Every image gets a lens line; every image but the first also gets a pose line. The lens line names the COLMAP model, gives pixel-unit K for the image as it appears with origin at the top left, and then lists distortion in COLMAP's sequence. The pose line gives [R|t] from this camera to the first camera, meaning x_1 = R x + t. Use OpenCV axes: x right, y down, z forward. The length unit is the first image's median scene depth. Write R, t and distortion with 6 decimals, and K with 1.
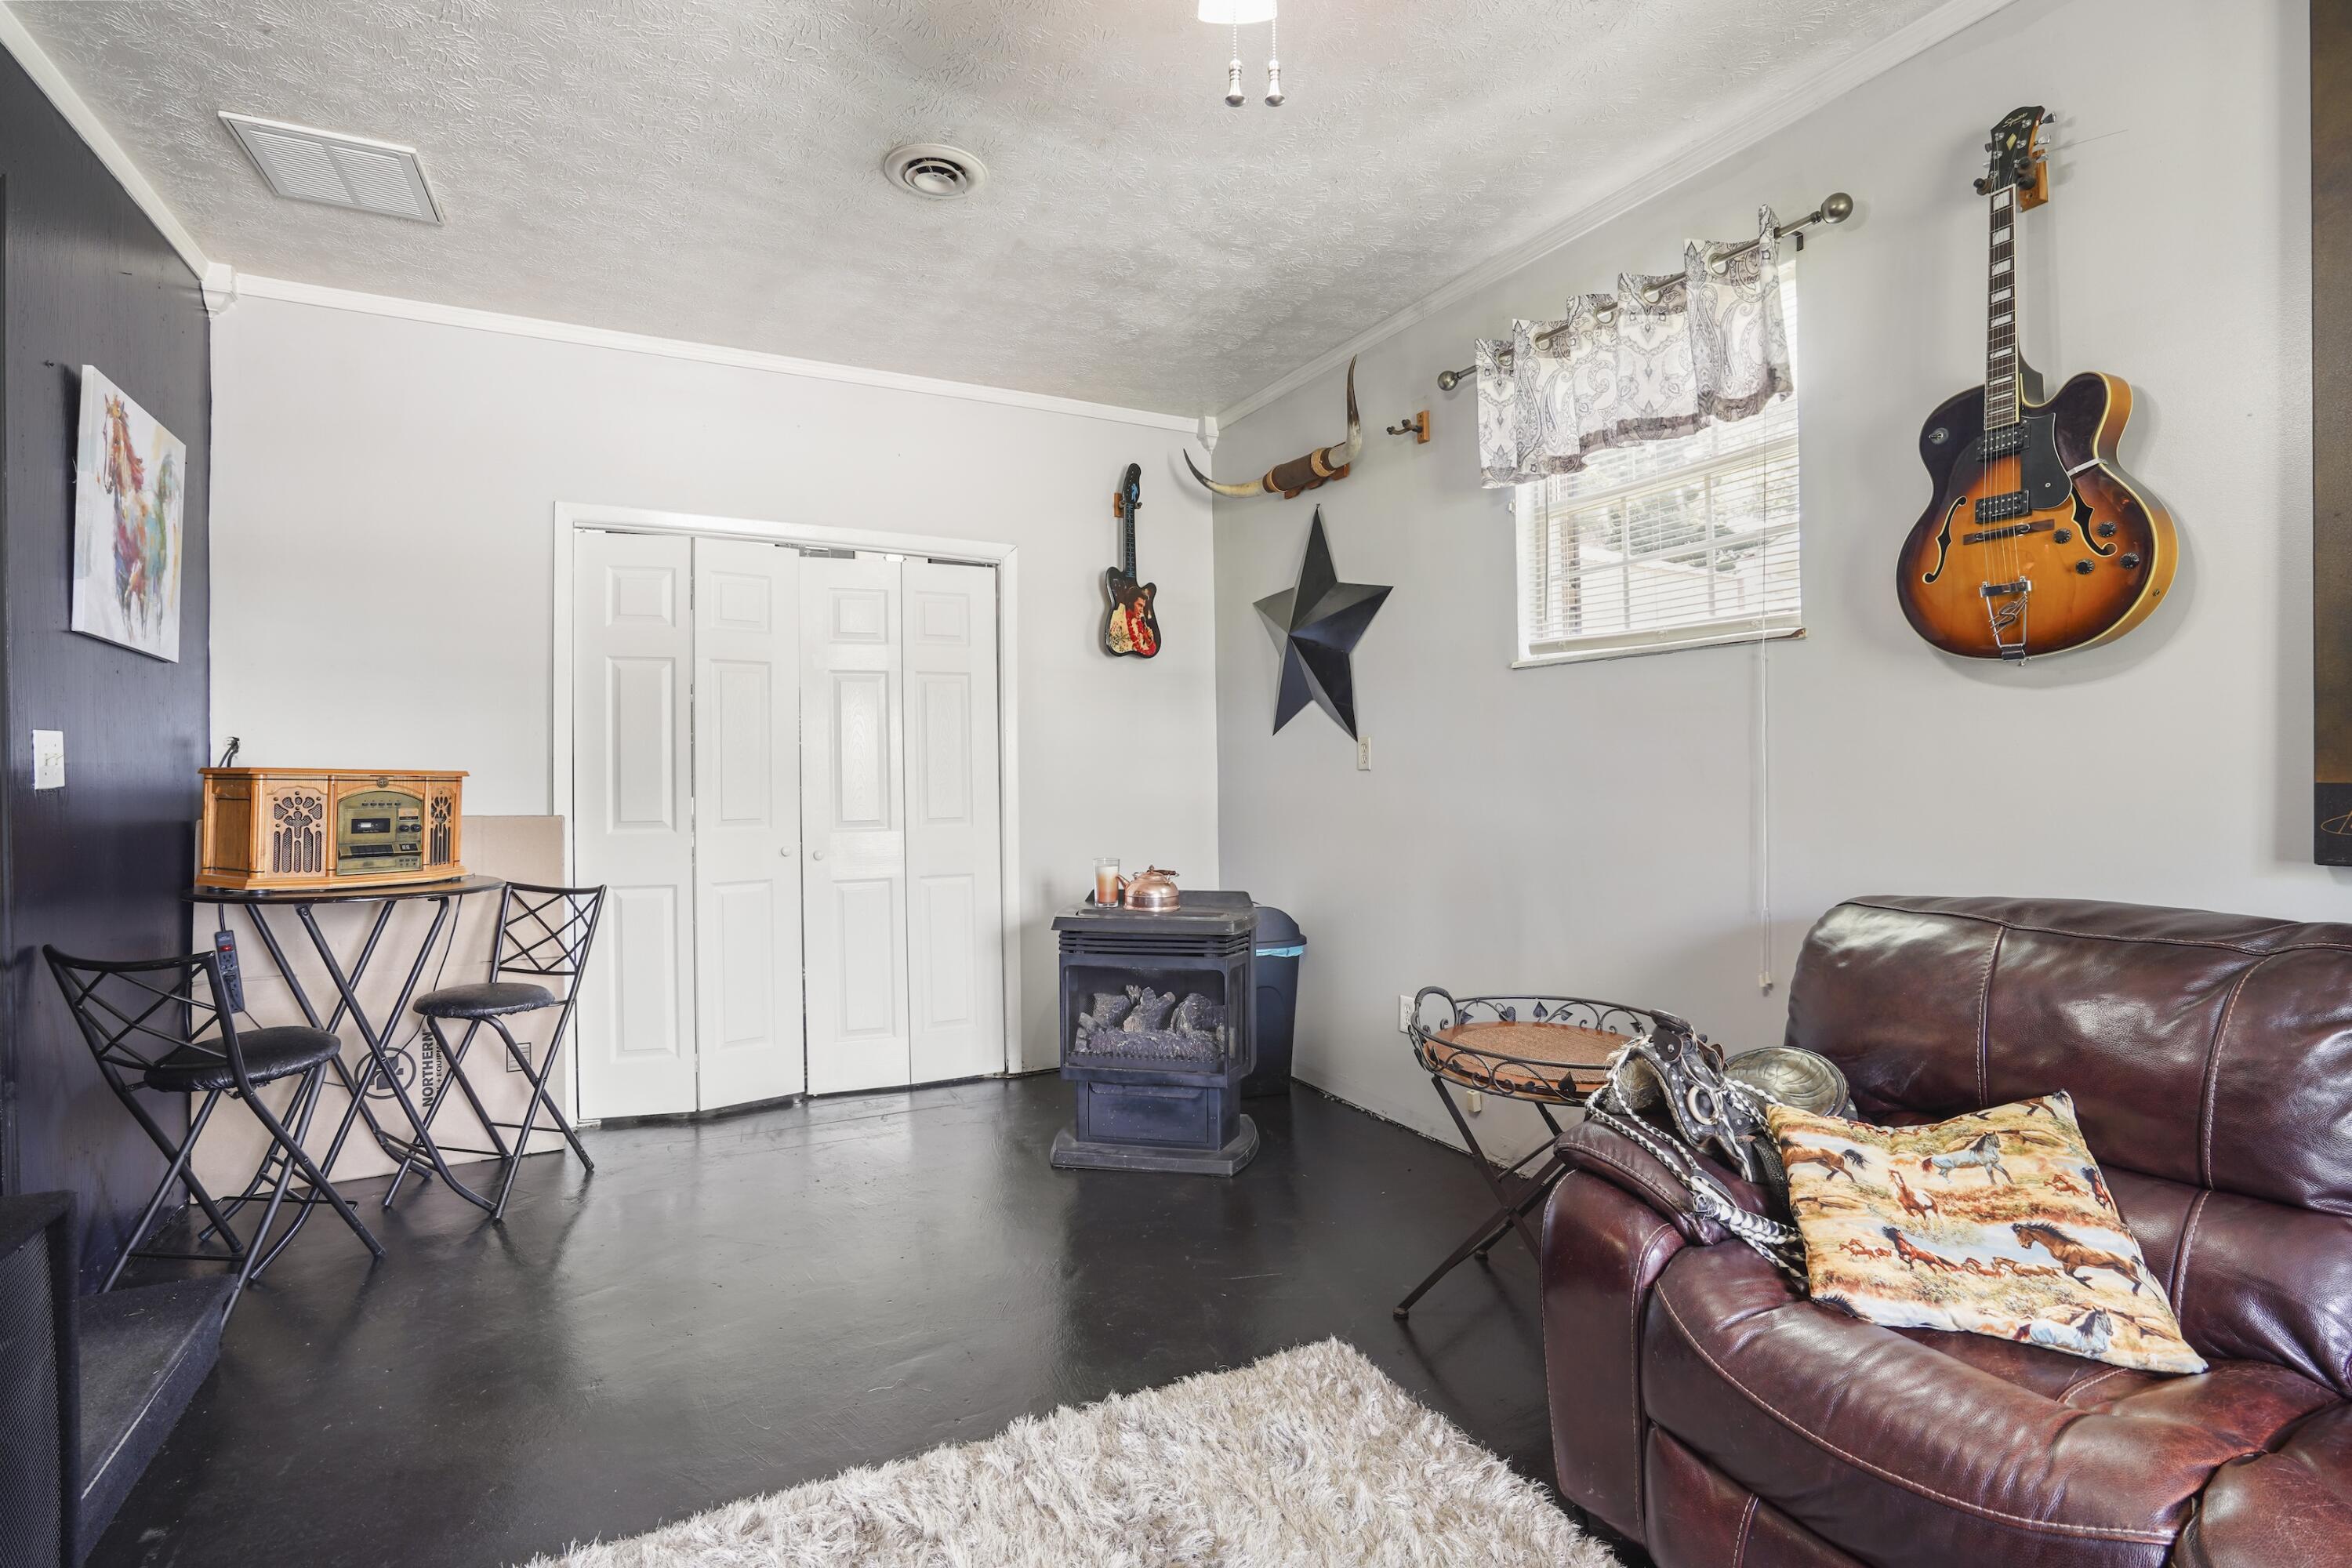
lens RADIAL K [[1082.4, 0, 1173.8], [0, 1082.4, 748.6], [0, 0, 1]] dist [-0.024208, 0.003176]
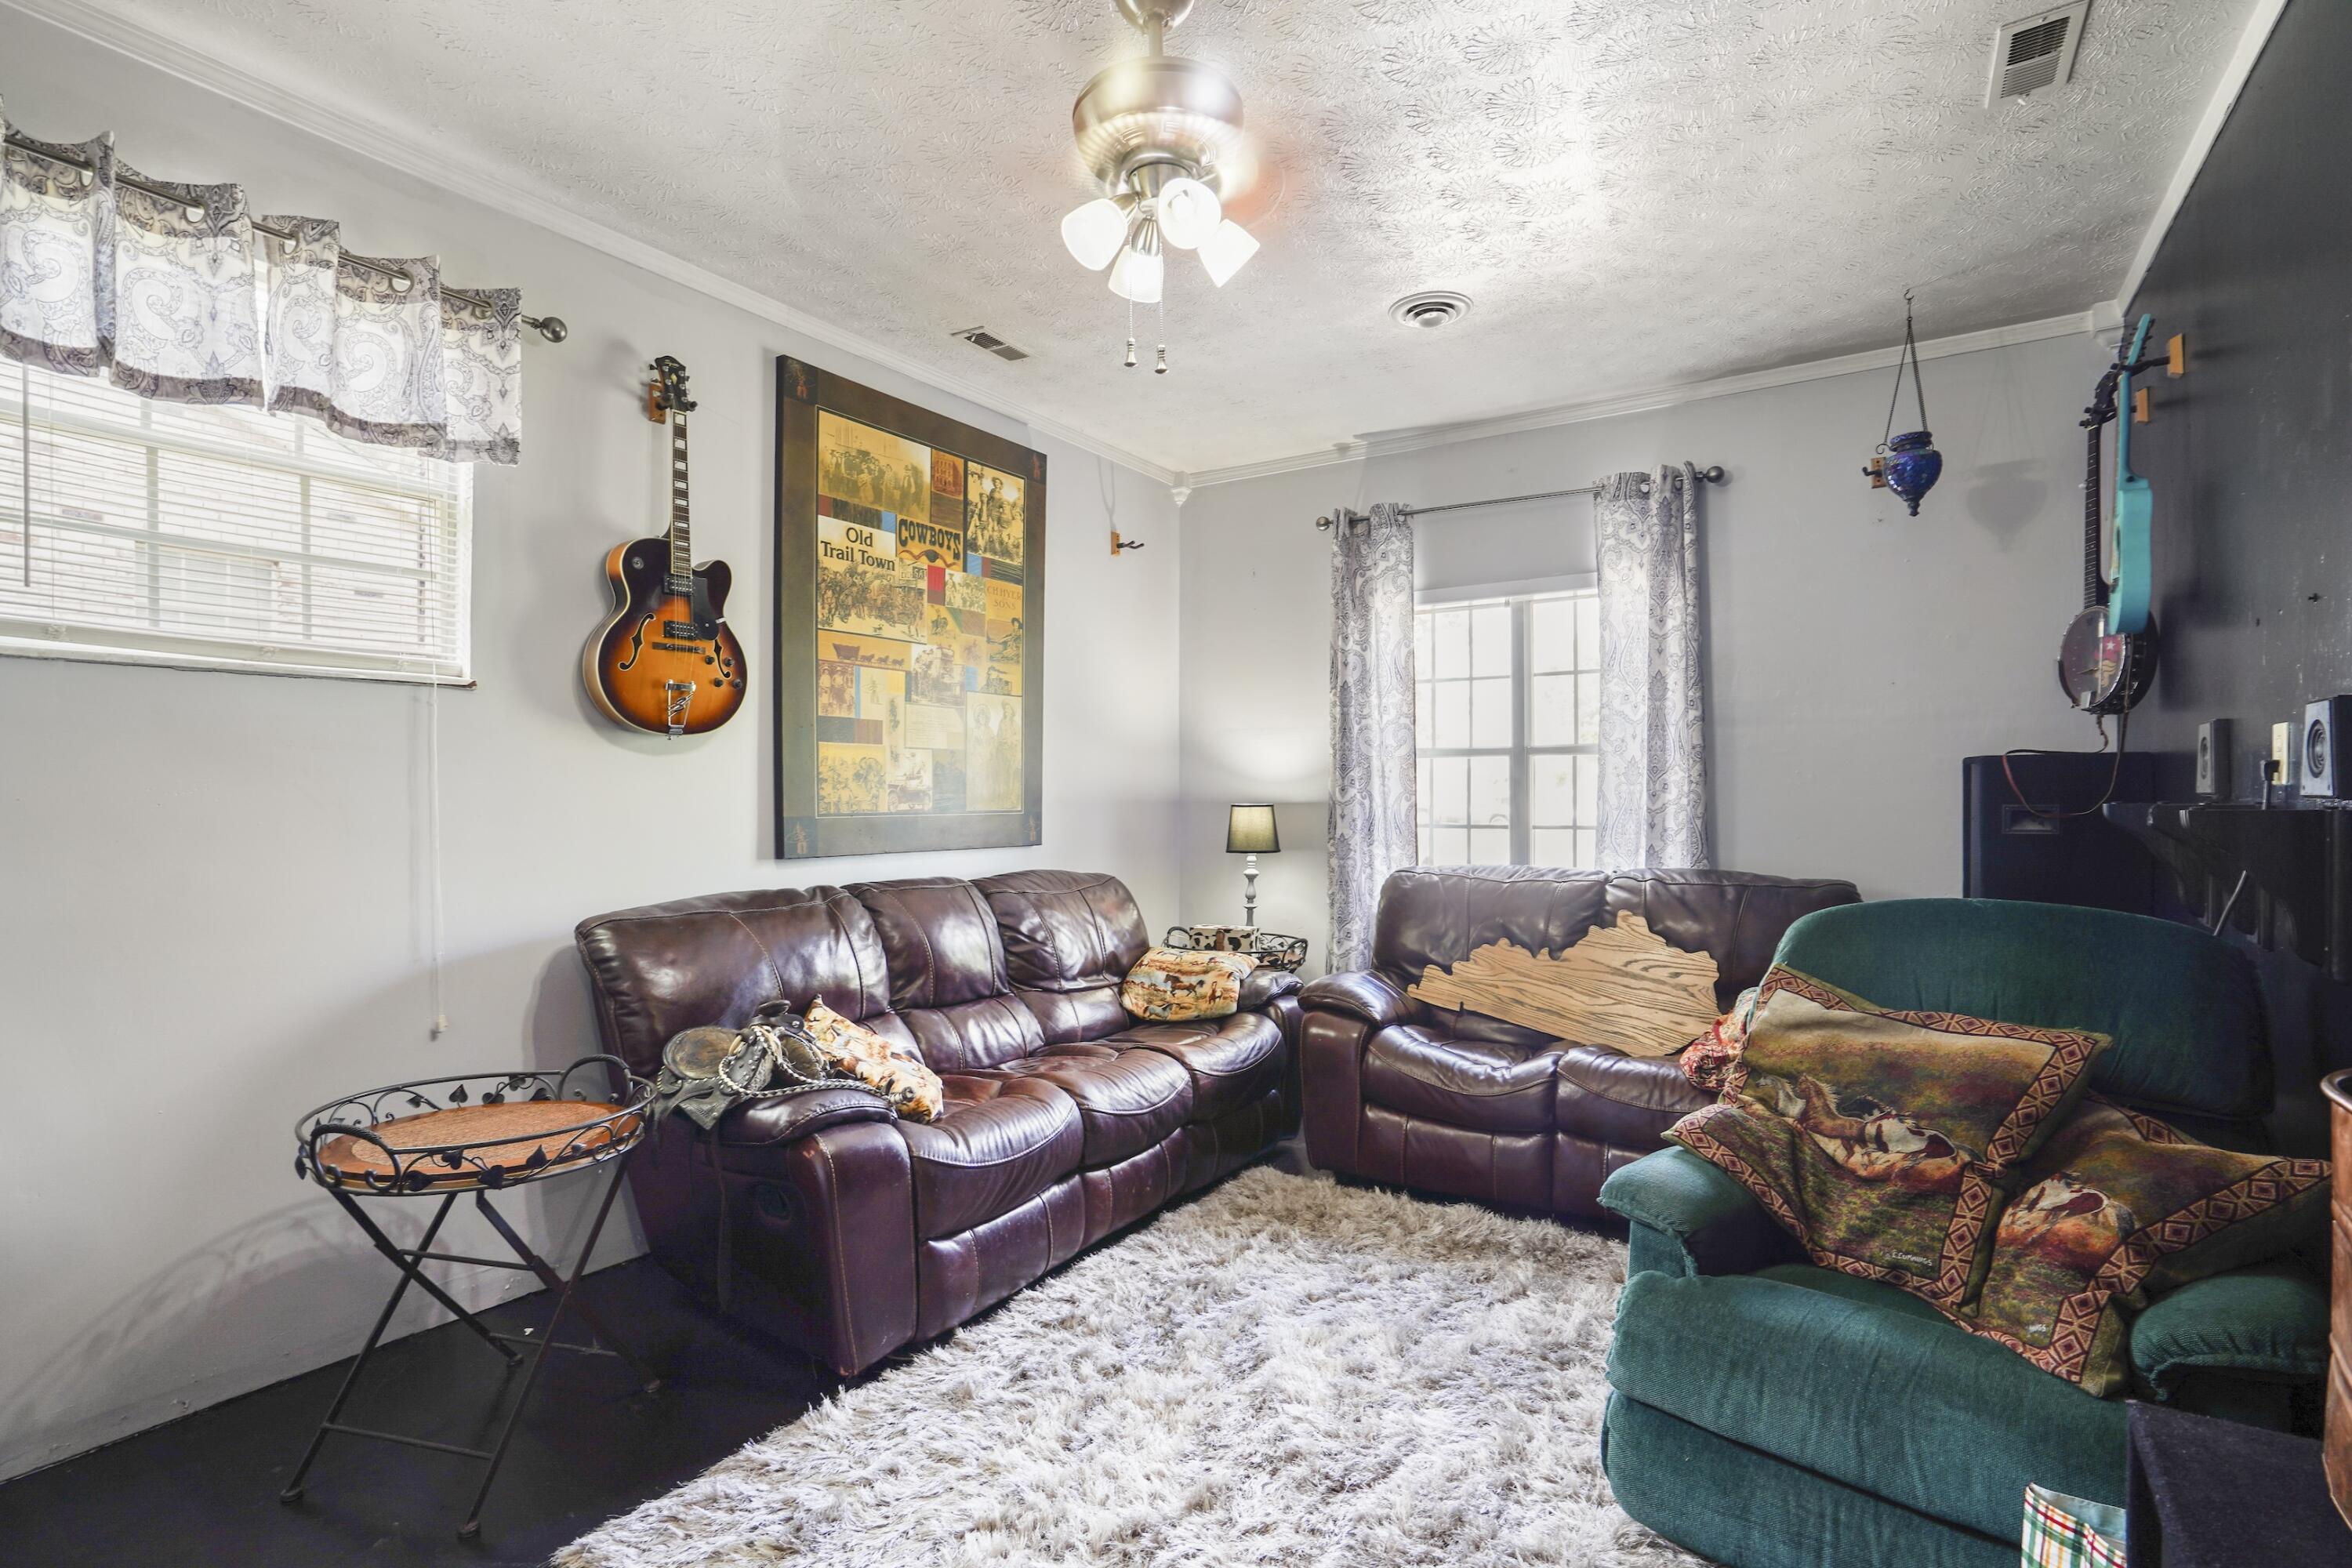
lens RADIAL K [[1082.4, 0, 1174.8], [0, 1082.4, 798.2], [0, 0, 1]] dist [-0.024208, 0.003176]
pose [[-0.474606, 0.007114, 0.880170, -0.803993], [-0.005741, 0.999921, -0.011178, 0.014261], [-0.880180, -0.010358, -0.474527, 1.062755]]
